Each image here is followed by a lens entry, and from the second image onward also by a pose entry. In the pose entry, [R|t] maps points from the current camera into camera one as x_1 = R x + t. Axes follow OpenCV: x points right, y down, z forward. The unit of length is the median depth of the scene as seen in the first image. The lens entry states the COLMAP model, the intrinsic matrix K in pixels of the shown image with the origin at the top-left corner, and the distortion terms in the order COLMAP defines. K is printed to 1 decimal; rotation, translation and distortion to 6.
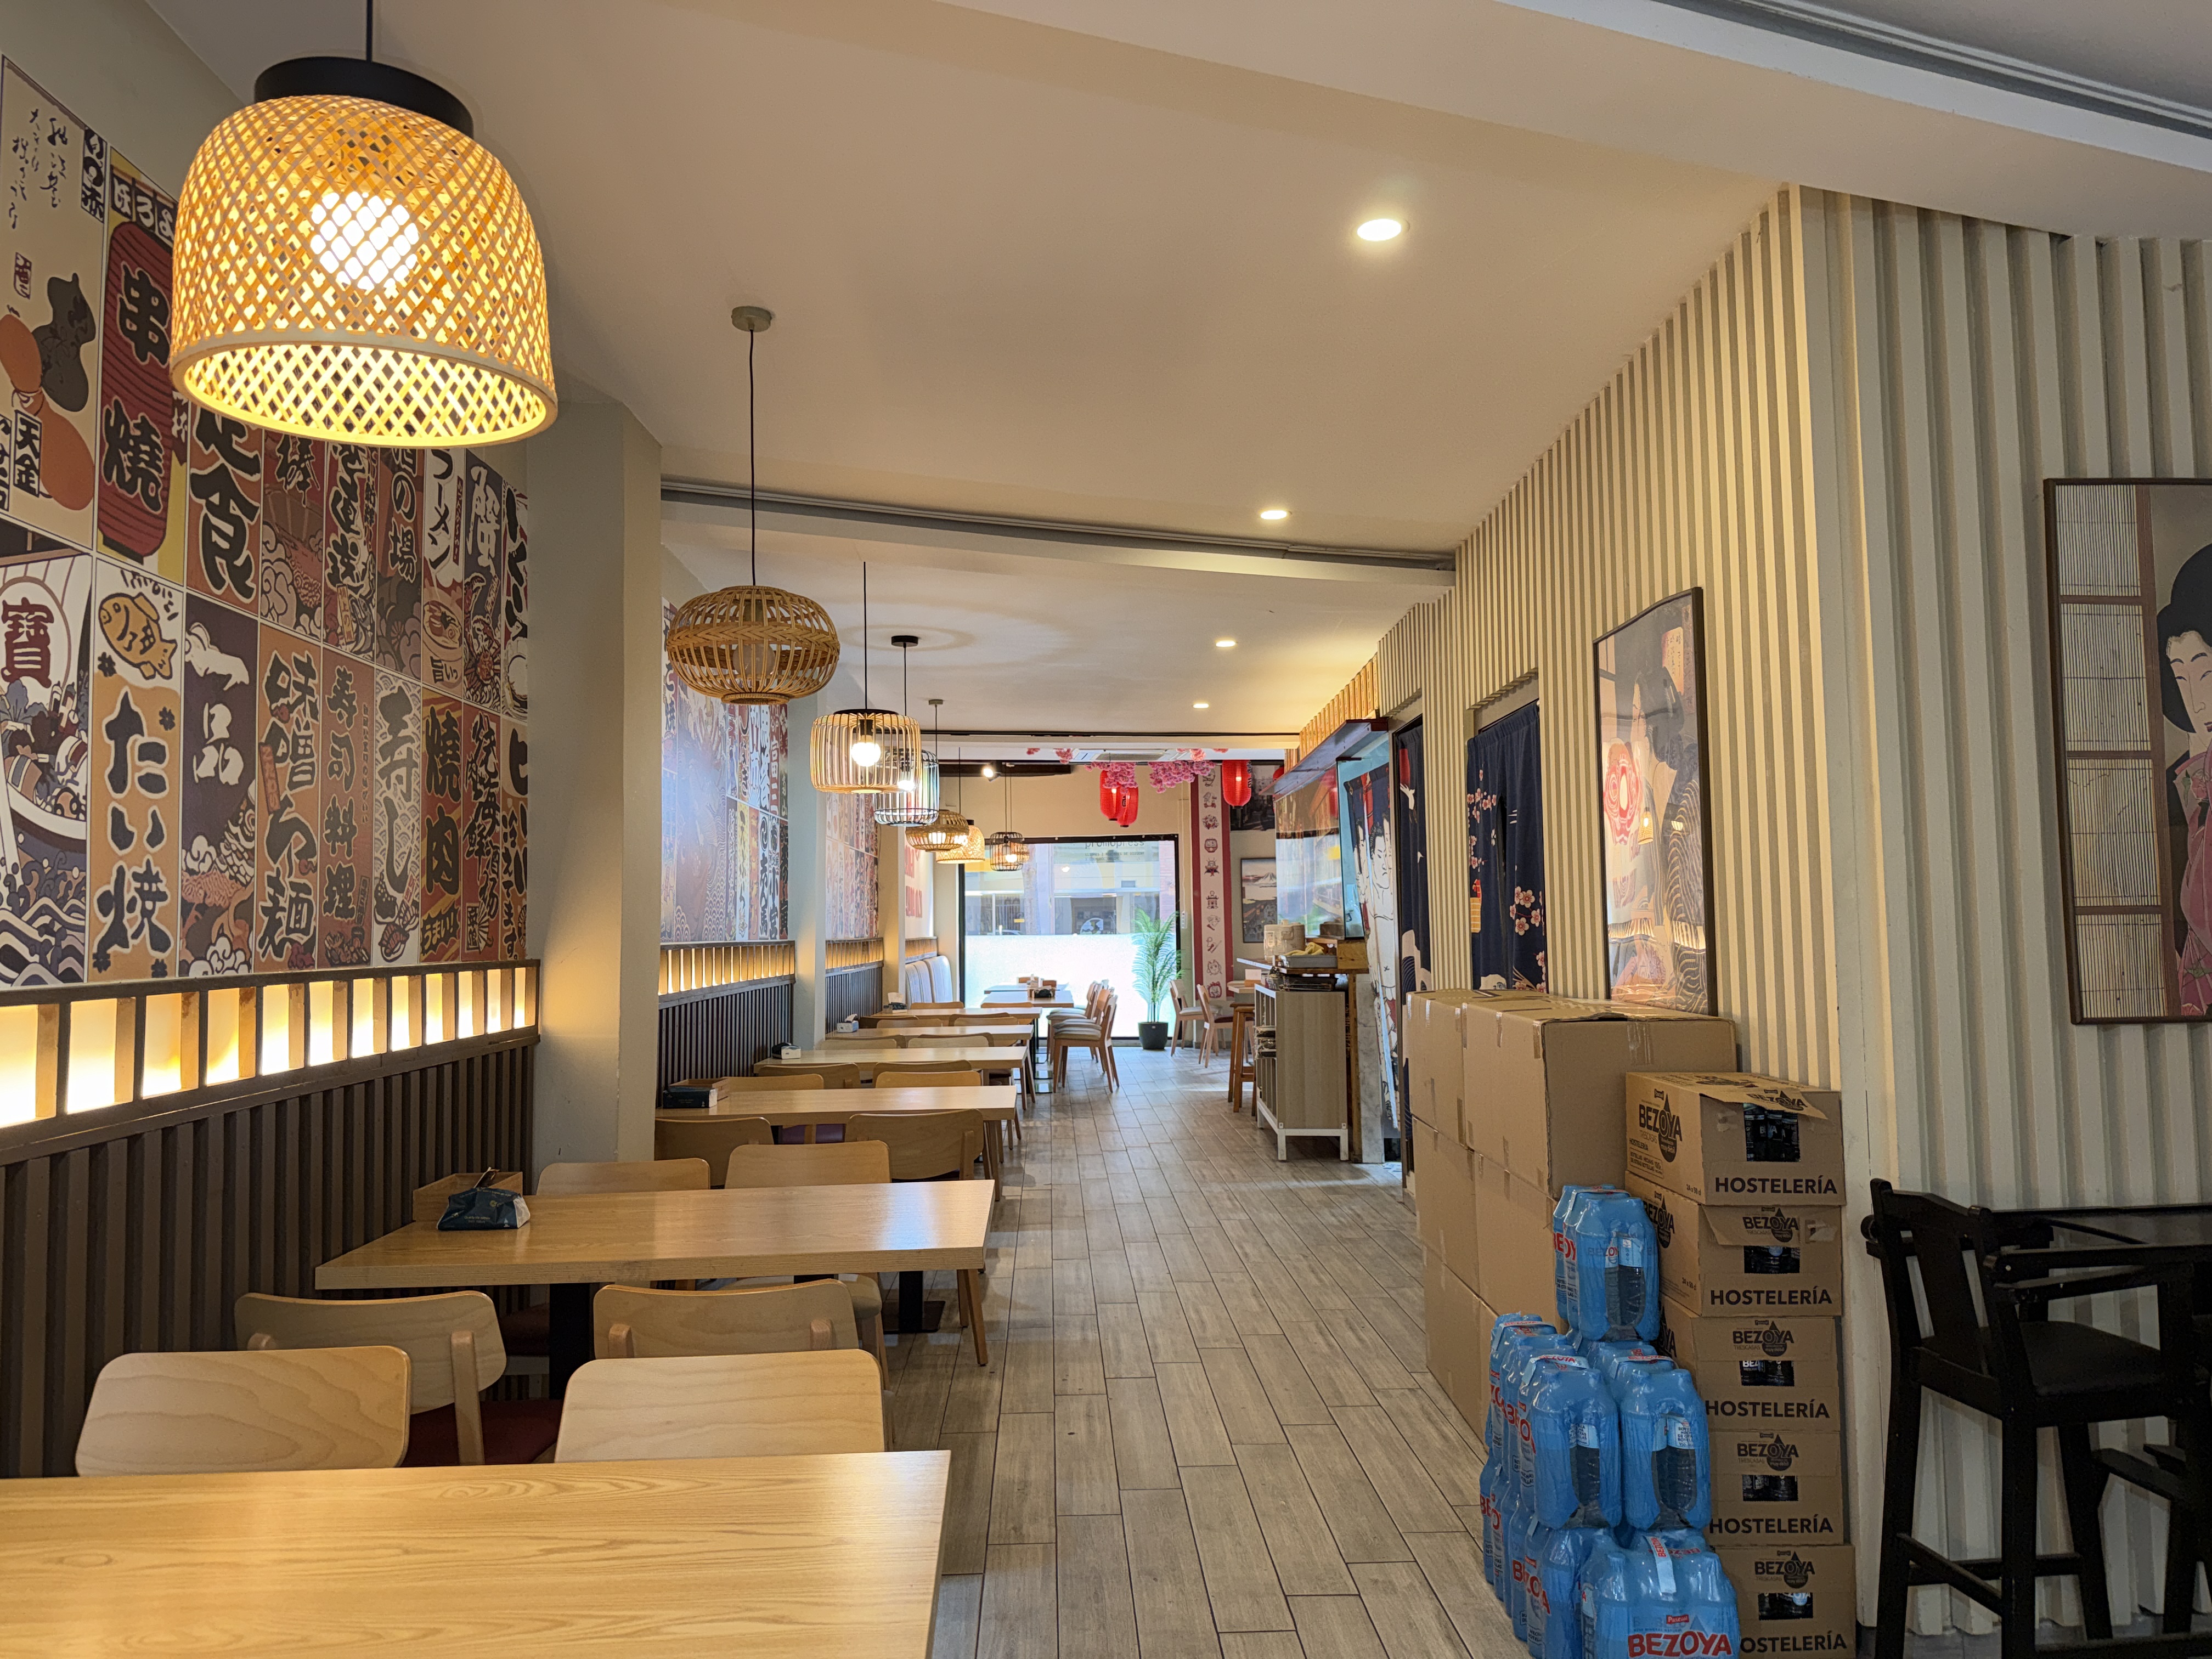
lens RADIAL K [[1537.3, 0, 1109.4], [0, 1537.3, 822.9], [0, 0, 1]] dist [0.169240, -0.278440]
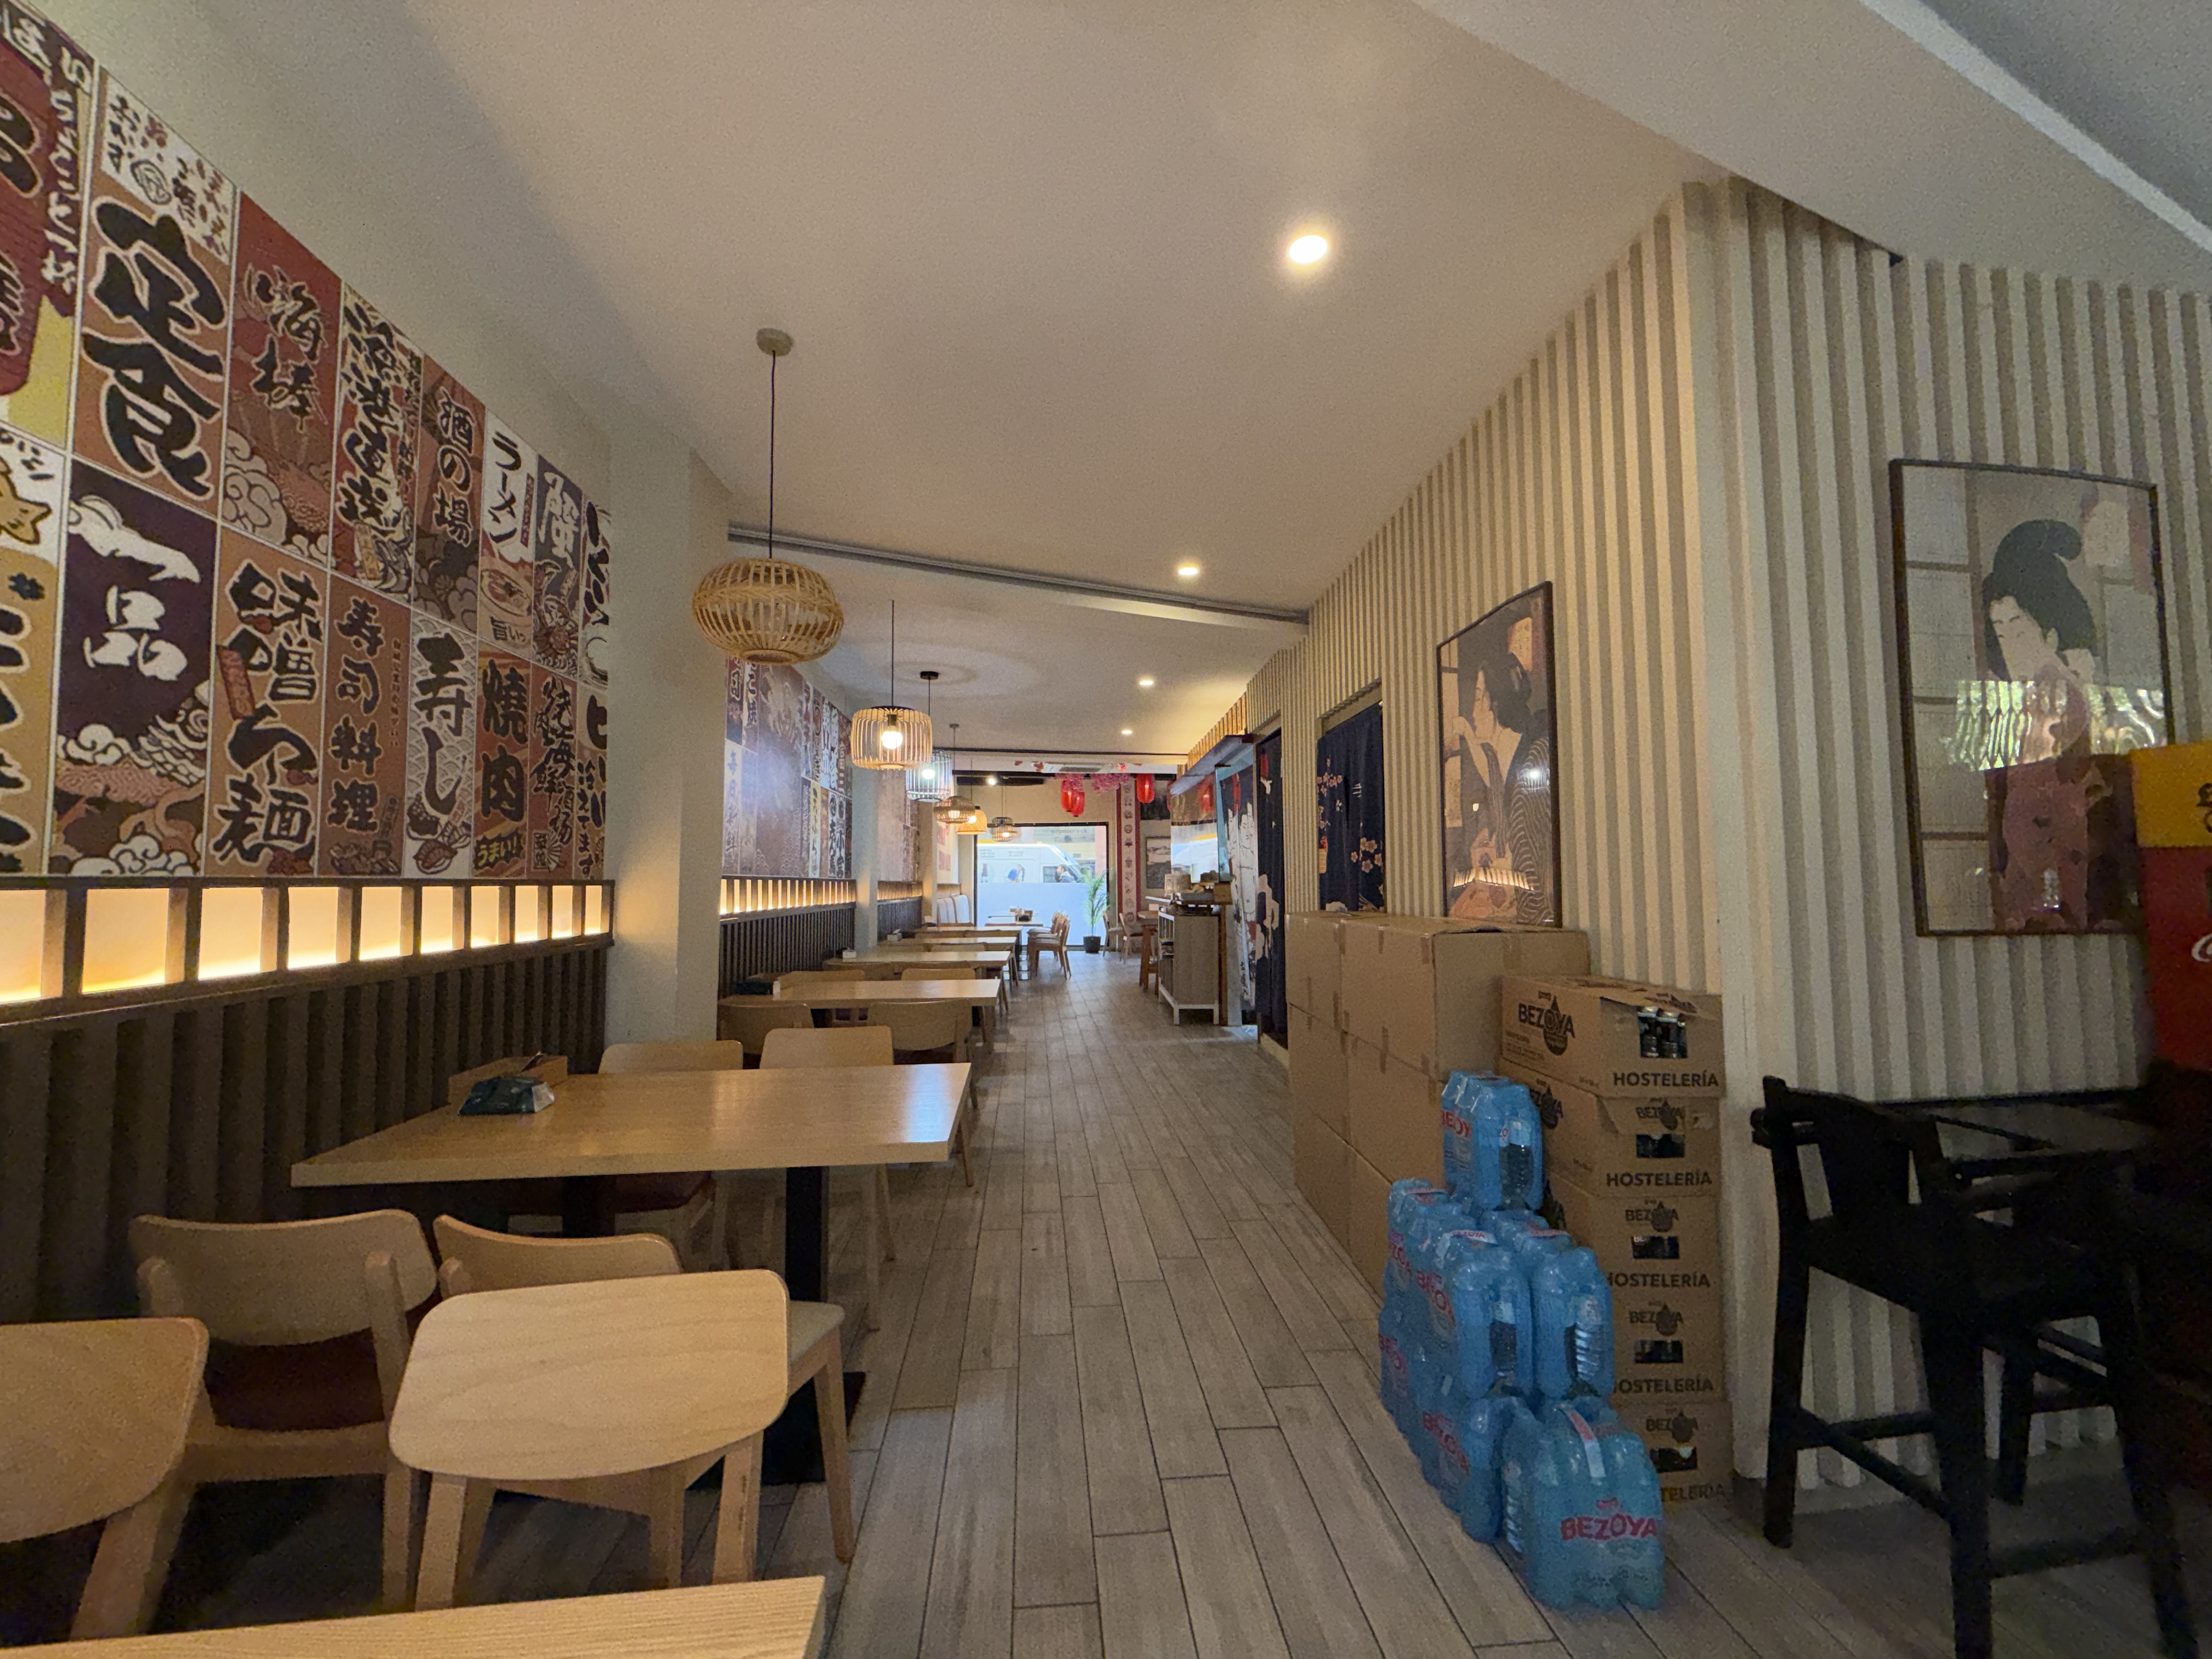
lens RADIAL K [[875.8, 0, 1106.0], [0, 875.8, 829.5], [0, 0, 1]] dist [0.001545, -0.000383]
pose [[0.998908, 0.010288, 0.045568, -0.001359], [-0.010617, 0.999919, 0.006987, 0.031519], [-0.045492, -0.007463, 0.998937, 0.236551]]
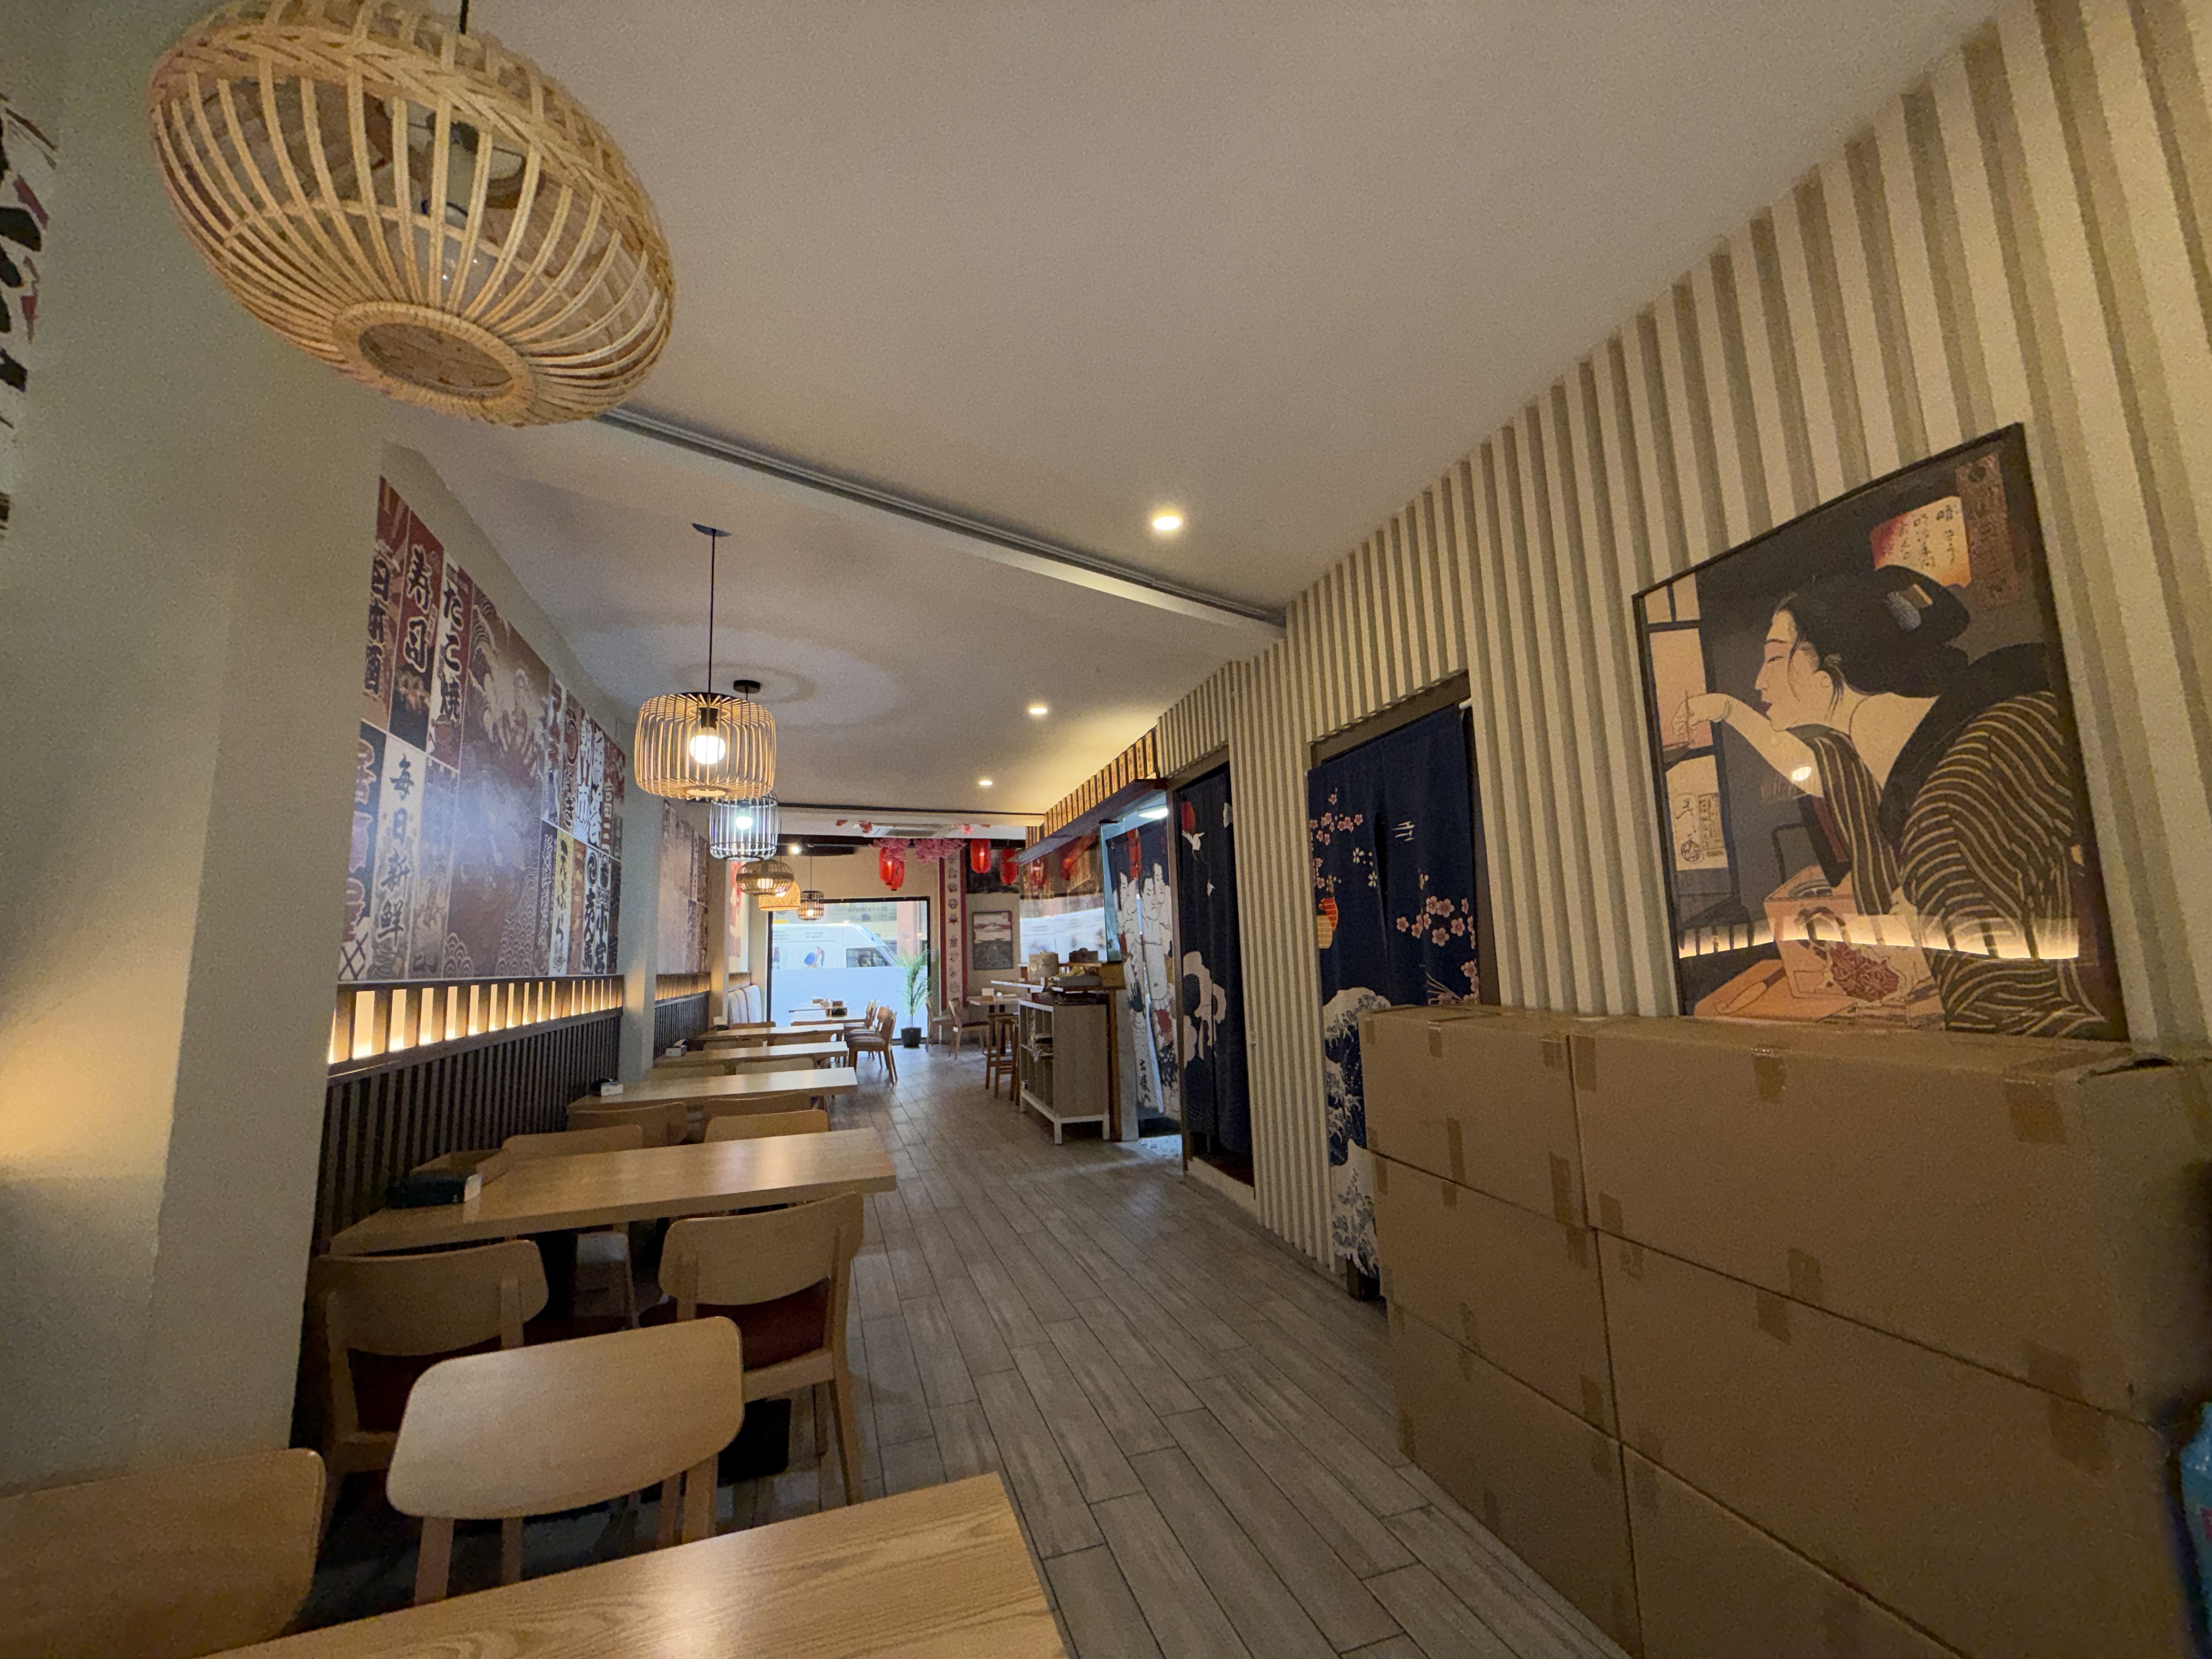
lens RADIAL K [[875.8, 0, 1106.0], [0, 875.8, 829.5], [0, 0, 1]] dist [0.001545, -0.000383]
pose [[0.960953, 0.018682, 0.276081, -0.089208], [0.004043, 0.996664, -0.081515, 0.044645], [-0.276683, 0.079448, 0.957672, 0.543056]]
